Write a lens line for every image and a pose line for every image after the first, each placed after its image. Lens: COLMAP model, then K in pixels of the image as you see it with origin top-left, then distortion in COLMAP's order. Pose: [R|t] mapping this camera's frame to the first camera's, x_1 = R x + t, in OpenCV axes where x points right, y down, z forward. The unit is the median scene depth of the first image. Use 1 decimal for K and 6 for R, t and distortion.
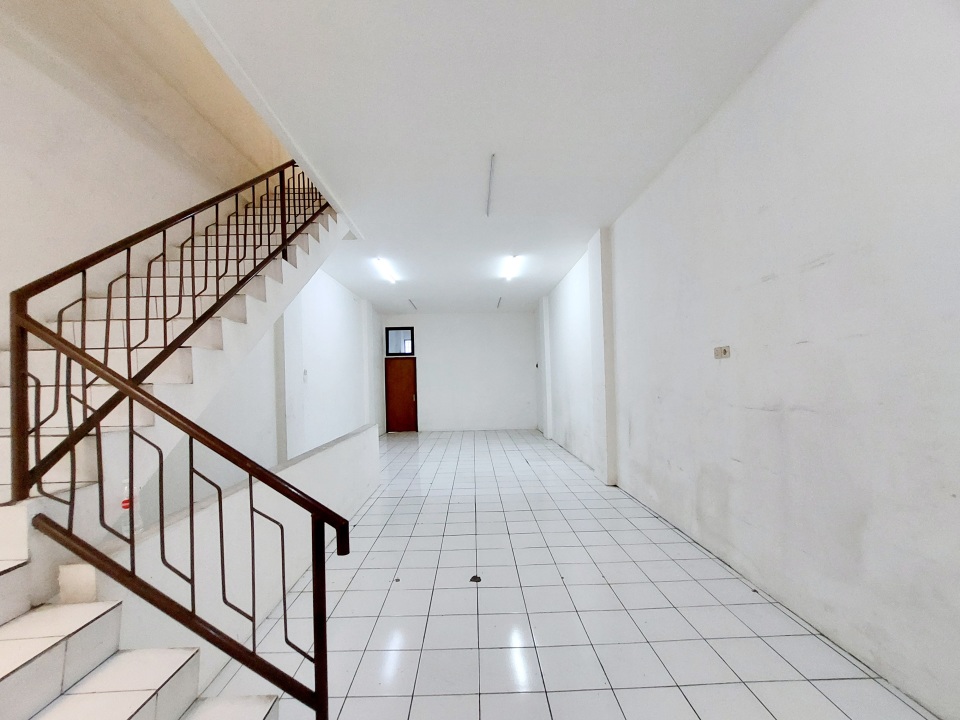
lens RADIAL K [[388.4, 0, 477.0], [0, 388.4, 370.1], [0, 0, 1]] dist [-0.015542, -0.000016]
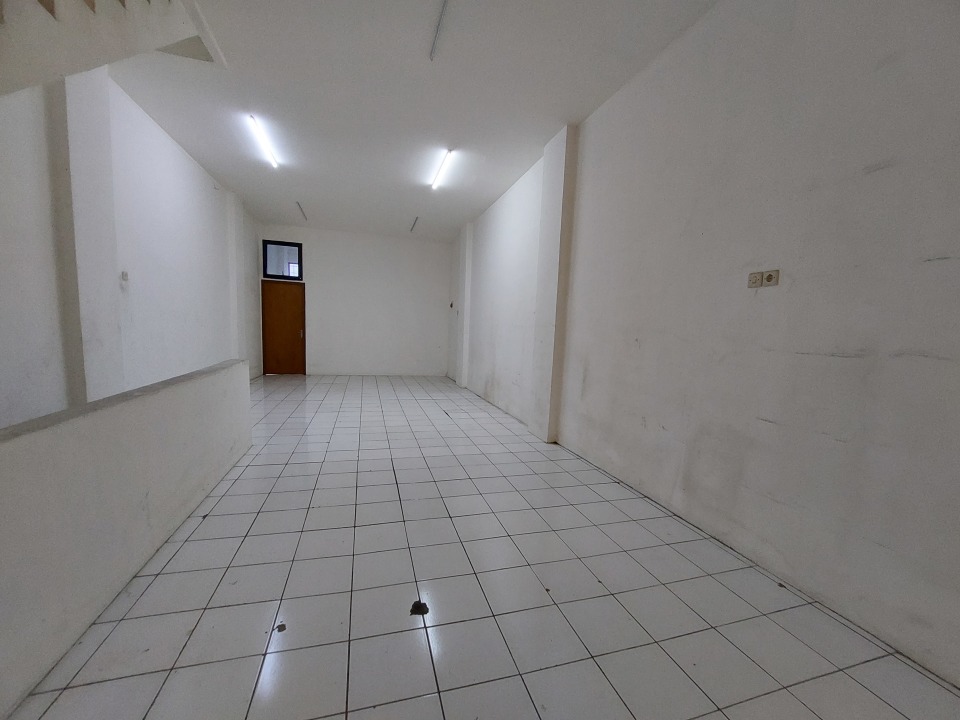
lens RADIAL K [[388.4, 0, 477.0], [0, 388.4, 370.1], [0, 0, 1]] dist [-0.015542, -0.000016]
pose [[0.961459, 0.036099, 0.272569, -0.049556], [-0.071879, 0.989869, 0.122446, 0.041599], [-0.265387, -0.137319, 0.954313, 0.225903]]
